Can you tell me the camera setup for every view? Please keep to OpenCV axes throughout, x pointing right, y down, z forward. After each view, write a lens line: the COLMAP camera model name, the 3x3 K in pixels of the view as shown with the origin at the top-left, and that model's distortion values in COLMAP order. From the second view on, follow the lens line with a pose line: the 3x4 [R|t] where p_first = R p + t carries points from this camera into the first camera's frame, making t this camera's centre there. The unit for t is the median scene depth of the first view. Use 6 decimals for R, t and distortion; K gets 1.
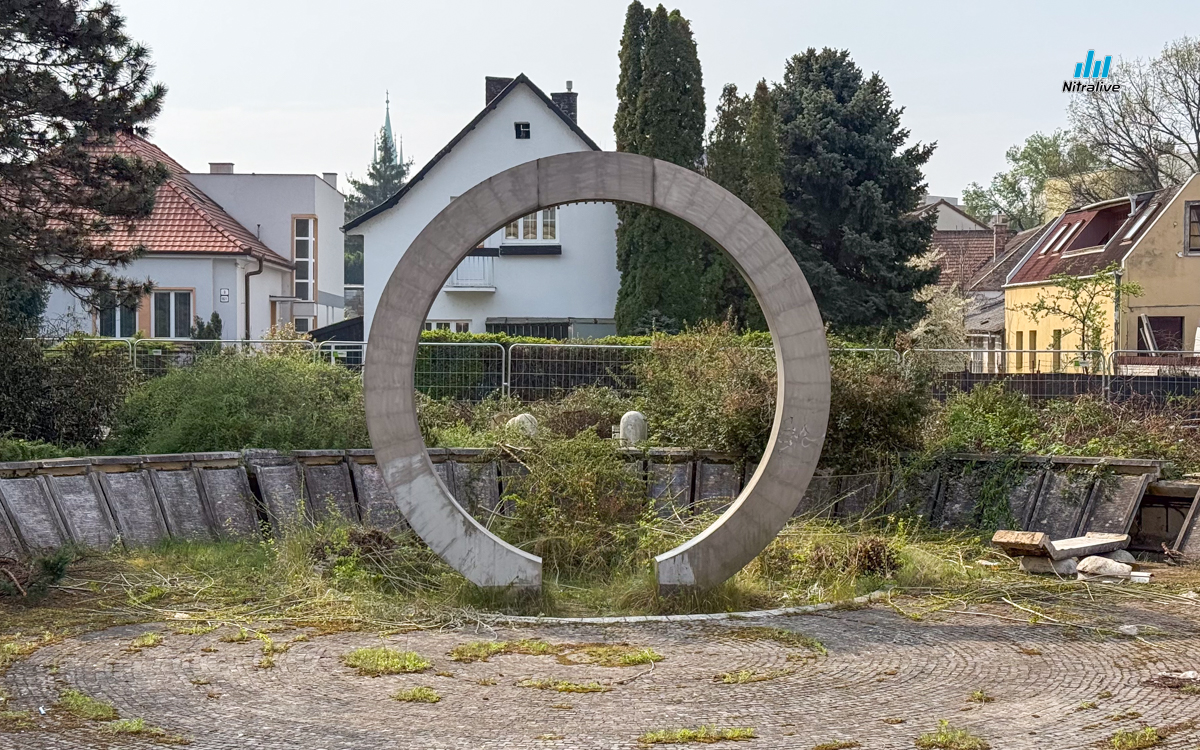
lens RADIAL K [[1711.5, 0, 604.2], [0, 1711.5, 373.3], [0, 0, 1]] dist [0.154669, 0.000000]
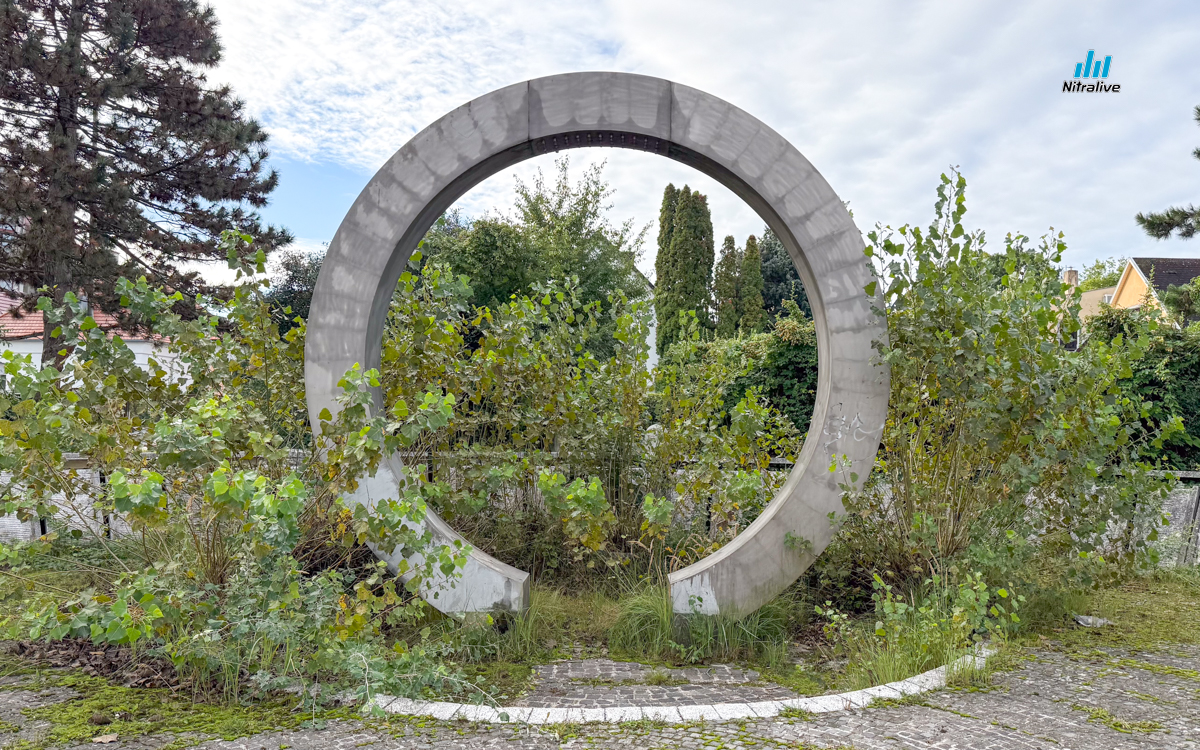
lens RADIAL K [[895.8, 0, 621.6], [0, 895.8, 383.7], [0, 0, 1]] dist [0.057272, -0.021750]
pose [[0.999177, 0.012872, -0.038454, 0.007831], [-0.015048, 0.998269, -0.056851, 0.013890], [0.037656, 0.057383, 0.997642, 0.193196]]
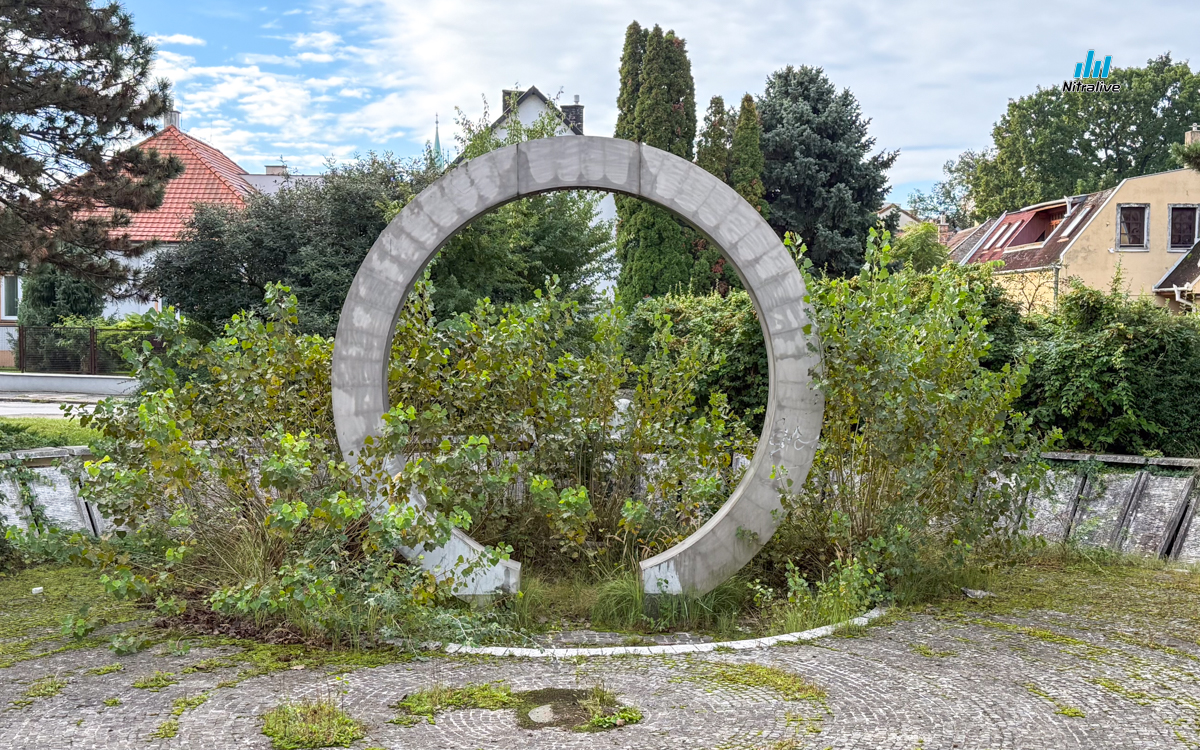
lens RADIAL K [[1400.5, 0, 591.8], [0, 1400.5, 385.1], [0, 0, 1]] dist [0.086287, 0.000000]
pose [[0.999888, 0.005385, -0.013989, 0.004569], [-0.004993, 0.999599, 0.027884, -0.004722], [0.014134, -0.027811, 0.999513, 0.074384]]
